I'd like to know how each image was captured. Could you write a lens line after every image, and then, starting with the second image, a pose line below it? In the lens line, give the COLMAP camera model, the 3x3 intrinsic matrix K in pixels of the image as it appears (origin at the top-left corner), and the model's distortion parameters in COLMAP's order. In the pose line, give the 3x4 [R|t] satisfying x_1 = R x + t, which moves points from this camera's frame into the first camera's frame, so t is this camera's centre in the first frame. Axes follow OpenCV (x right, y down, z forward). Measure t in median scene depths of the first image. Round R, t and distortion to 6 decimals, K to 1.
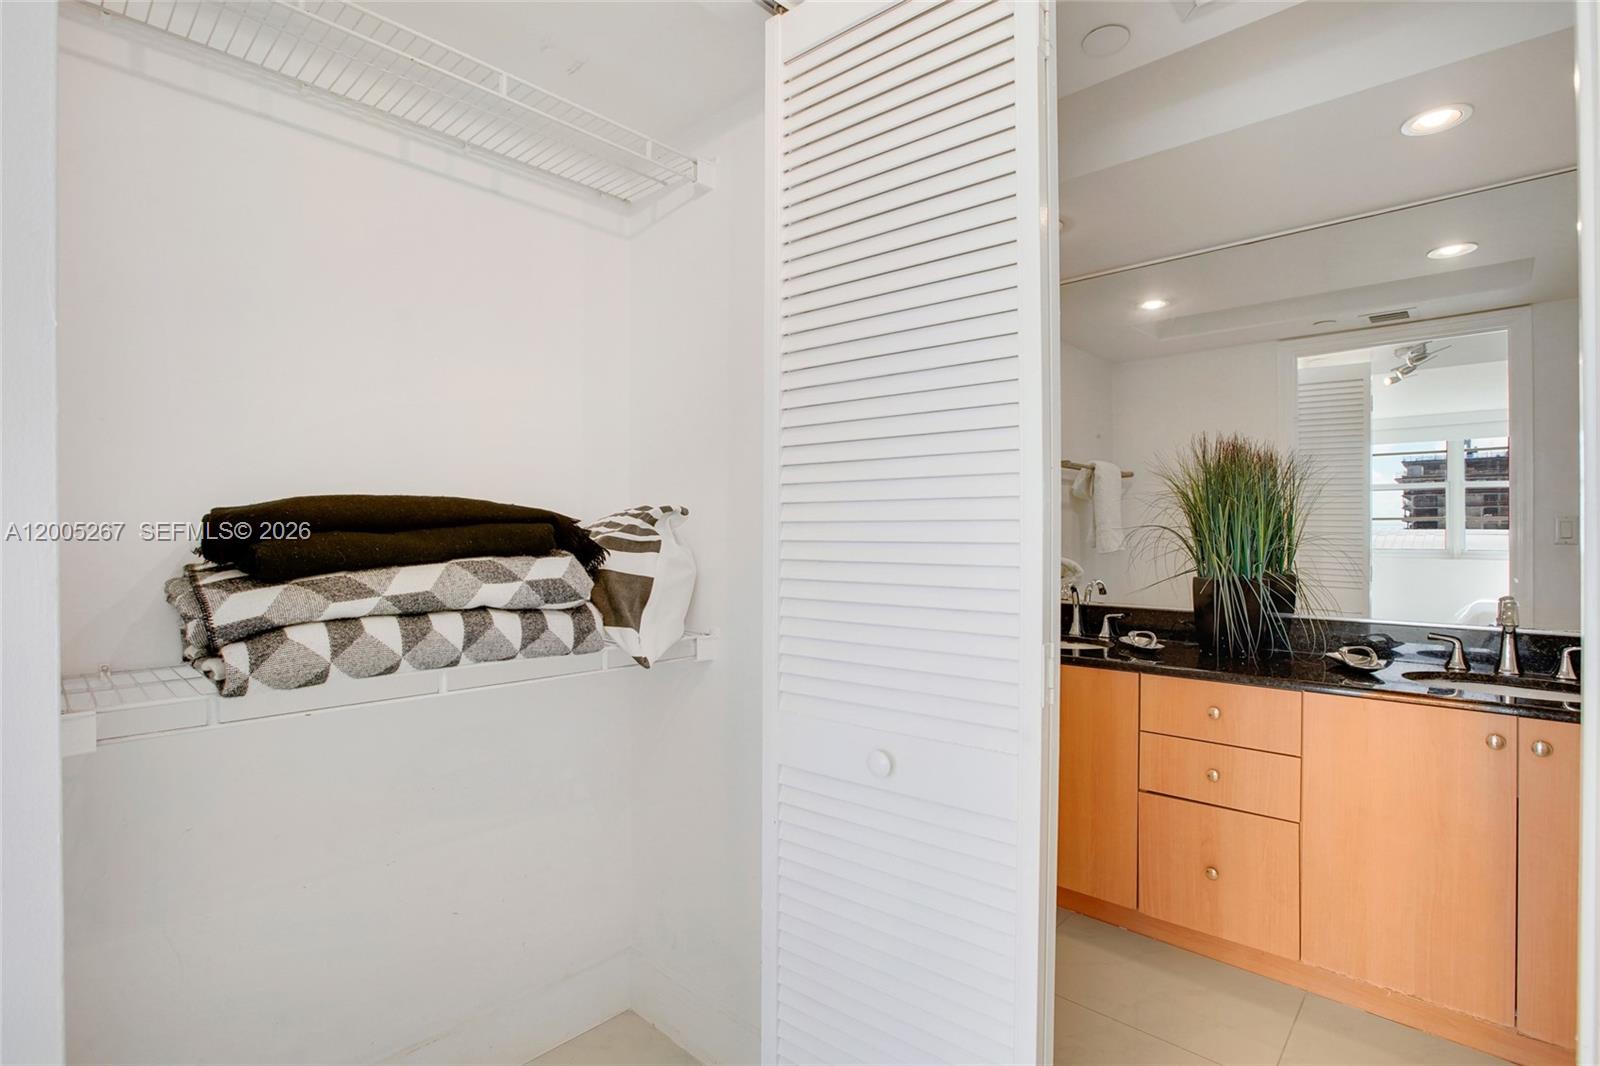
lens RADIAL K [[797.5, 0, 797.8], [0, 797.5, 541.3], [0, 0, 1]] dist [-0.033827, 0.002688]
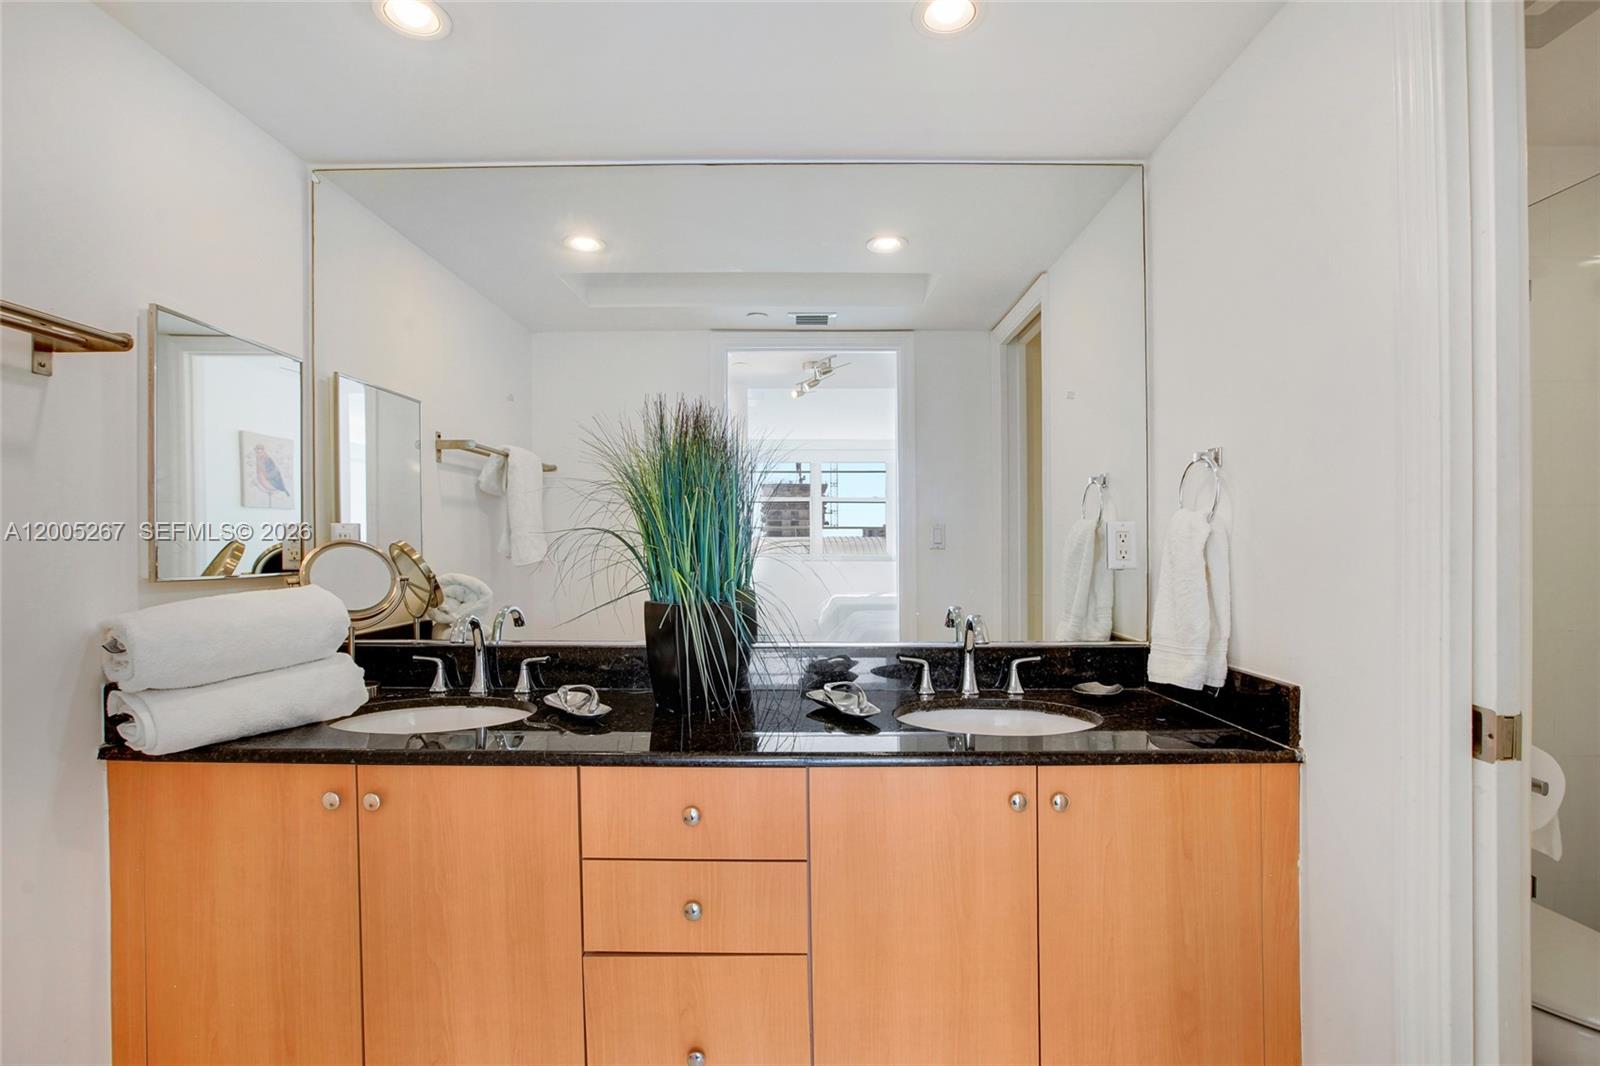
lens RADIAL K [[762.6, 0, 798.5], [0, 762.6, 549.9], [0, 0, 1]] dist [-0.034626, 0.005586]
pose [[0.754346, -0.008057, 0.656428, 0.147967], [0.006472, 0.999967, 0.004836, -0.002843], [-0.656445, 0.000601, 0.754373, 0.375466]]
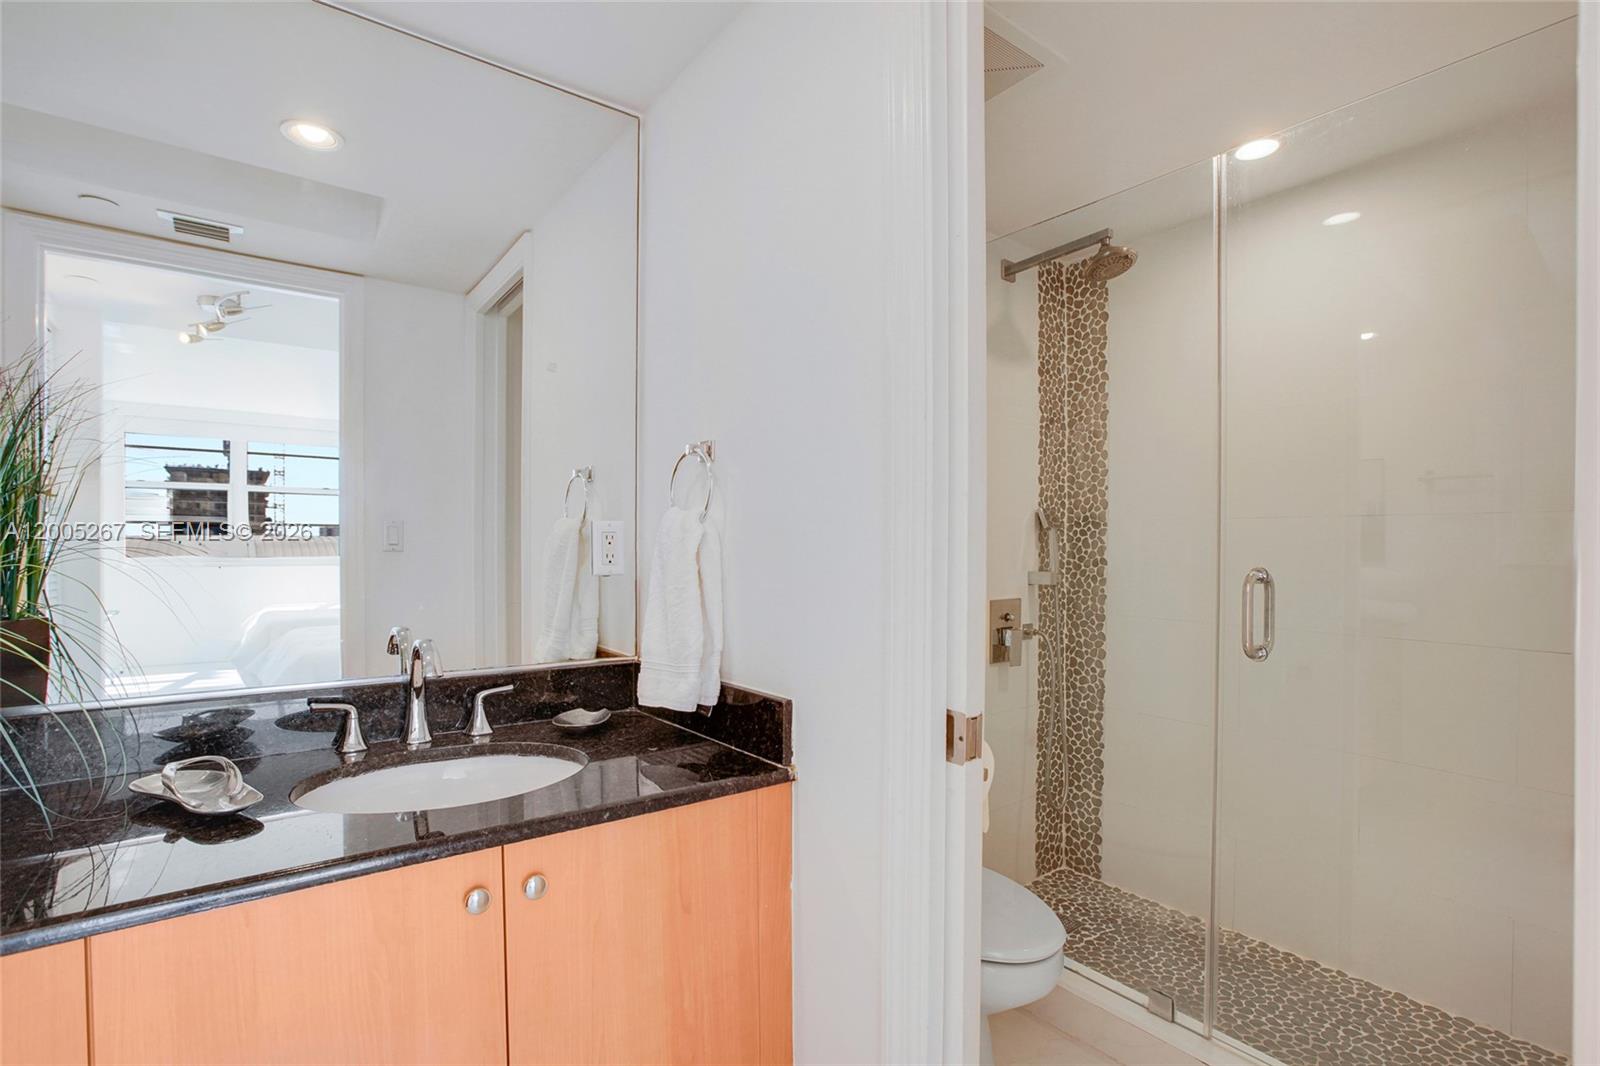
lens RADIAL K [[762.6, 0, 790.6], [0, 762.6, 559.8], [0, 0, 1]] dist [-0.034626, 0.005586]
pose [[0.212357, -0.016098, 0.977059, 0.273733], [-0.001161, 0.999859, 0.016726, -0.002563], [-0.977191, -0.004686, 0.212309, 0.438628]]
